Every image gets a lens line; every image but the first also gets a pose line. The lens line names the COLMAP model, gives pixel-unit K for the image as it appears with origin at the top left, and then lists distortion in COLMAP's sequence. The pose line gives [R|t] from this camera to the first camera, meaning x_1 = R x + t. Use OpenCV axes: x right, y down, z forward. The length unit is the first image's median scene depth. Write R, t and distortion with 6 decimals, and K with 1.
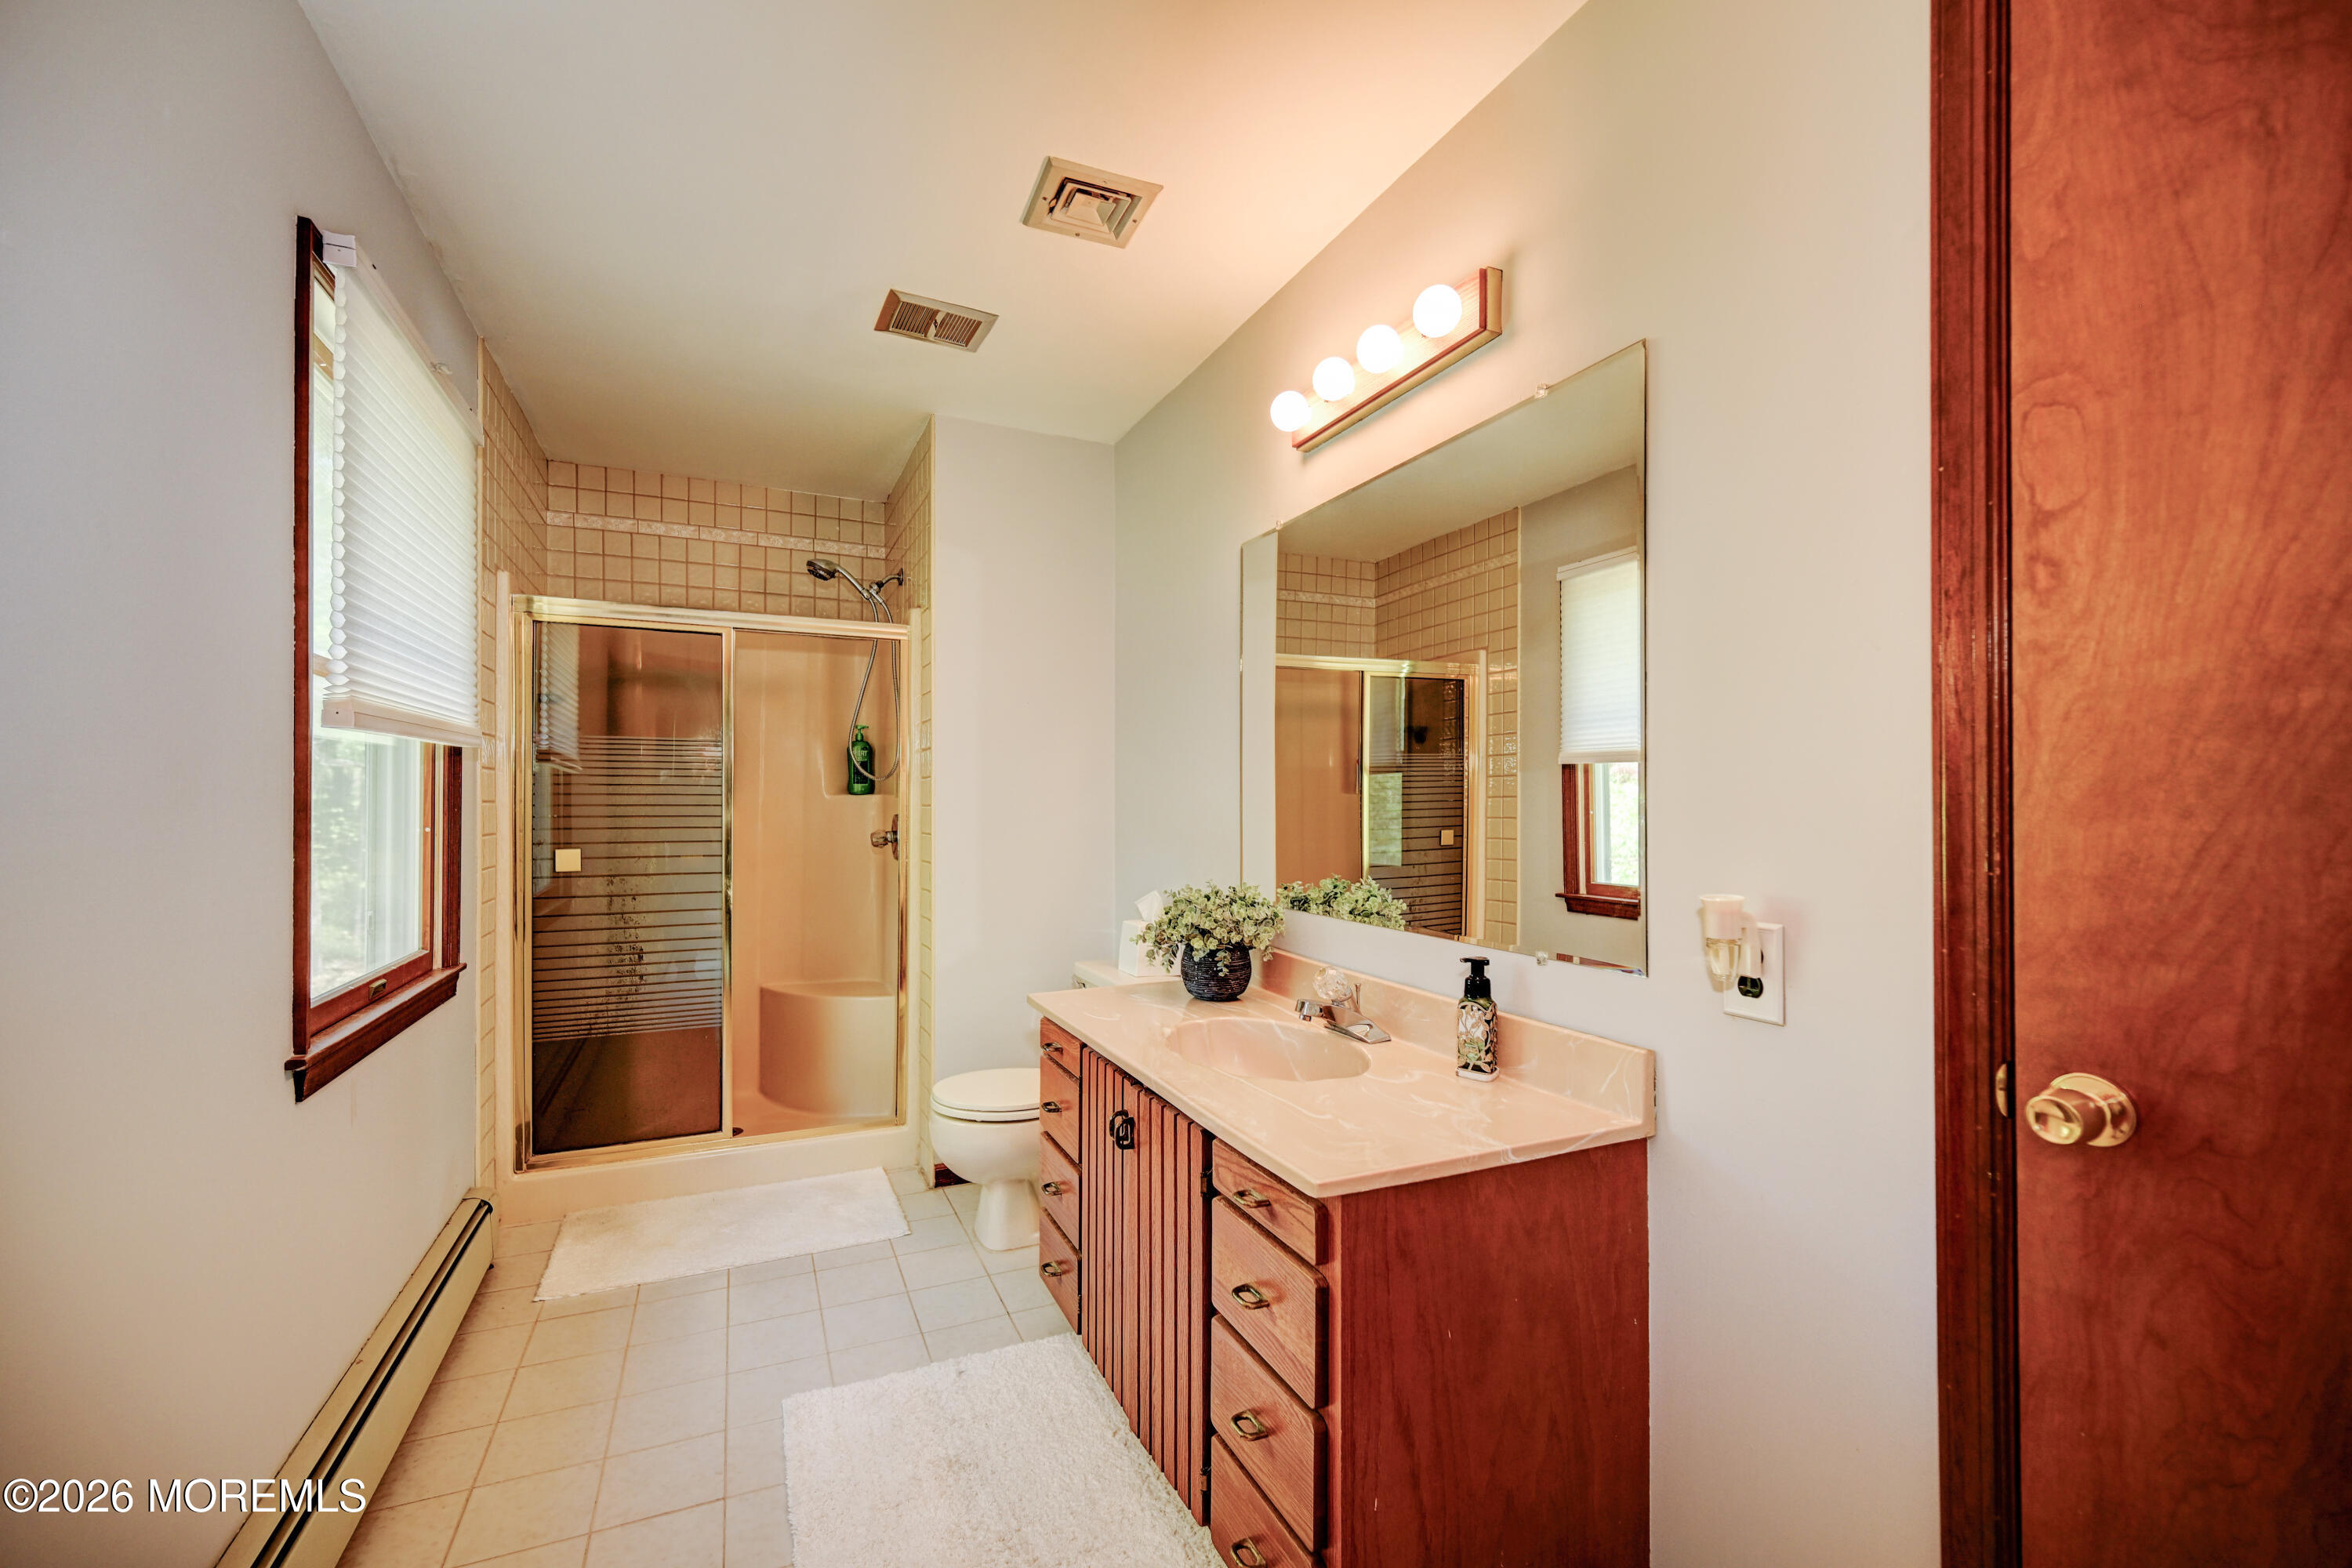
lens RADIAL K [[976.4, 0, 1174.4], [0, 976.4, 795.0], [0, 0, 1]] dist [0.003046, 0.000558]
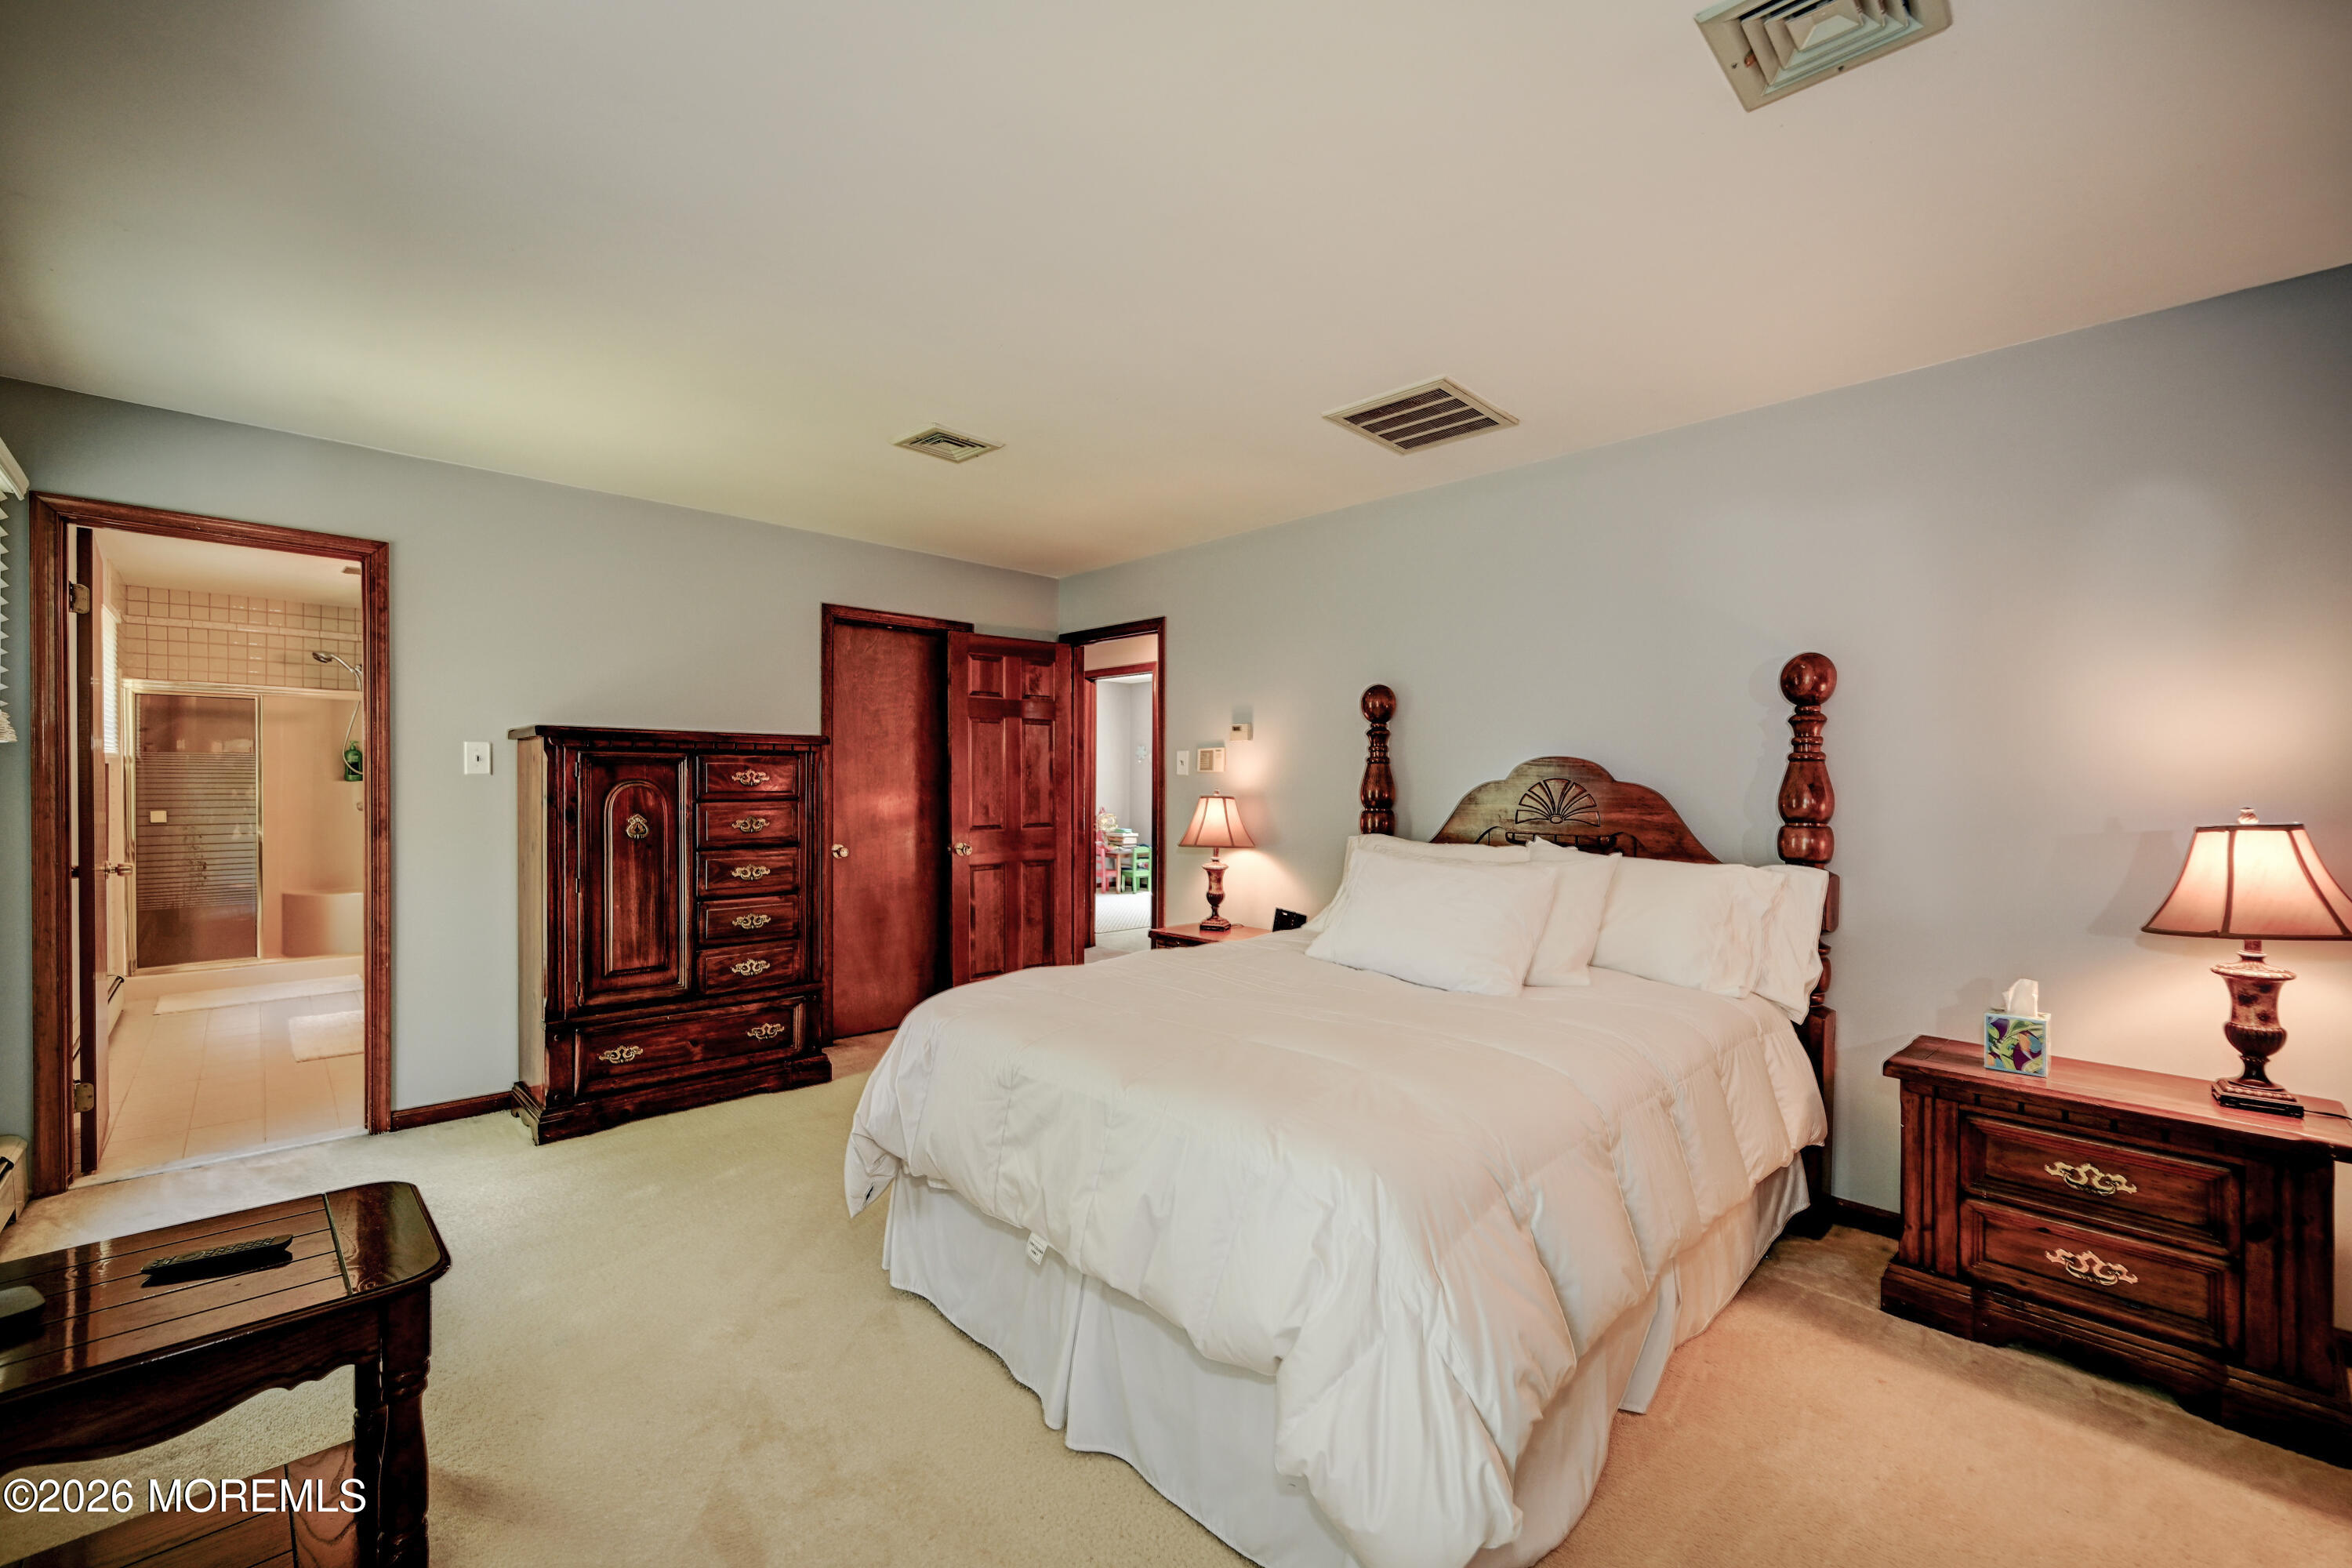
lens RADIAL K [[976.4, 0, 1128.4], [0, 976.4, 787.4], [0, 0, 1]] dist [0.003046, 0.000558]
pose [[0.952799, 0.002339, 0.303593, 0.490804], [-0.005827, 0.999927, 0.010584, -0.017608], [-0.303546, -0.011854, 0.952743, -1.133655]]
